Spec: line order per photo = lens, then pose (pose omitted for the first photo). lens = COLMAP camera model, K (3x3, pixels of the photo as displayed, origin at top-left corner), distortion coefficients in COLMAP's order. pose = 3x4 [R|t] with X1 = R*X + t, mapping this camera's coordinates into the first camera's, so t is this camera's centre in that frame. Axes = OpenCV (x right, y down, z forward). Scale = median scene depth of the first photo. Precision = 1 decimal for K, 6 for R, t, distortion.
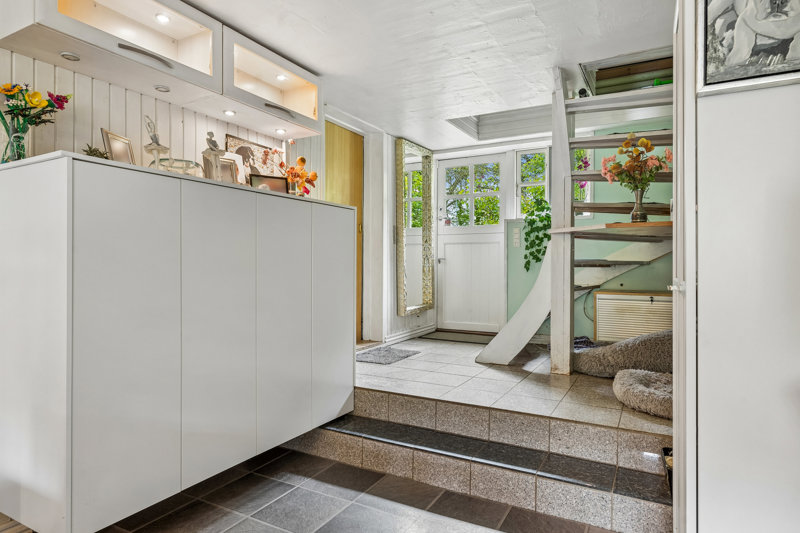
lens RADIAL K [[471.9, 0, 400.3], [0, 471.9, 265.3], [0, 0, 1]] dist [-0.000934, -0.000066]
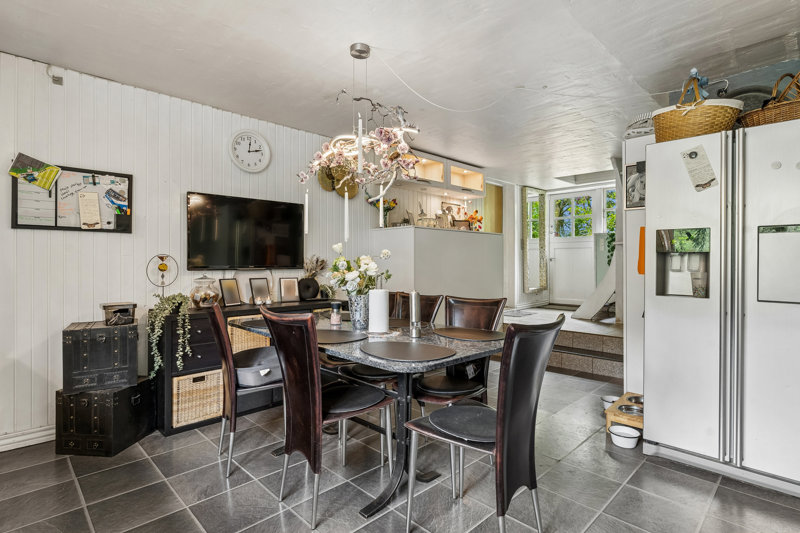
lens RADIAL K [[408.3, 0, 399.7], [0, 408.3, 261.1], [0, 0, 1]] dist [0.002277, 0.000064]
pose [[0.958969, -0.004782, -0.283472, -0.016062], [0.003615, 0.999983, -0.004640, -0.000068], [0.283489, 0.003425, 0.958969, -0.507018]]
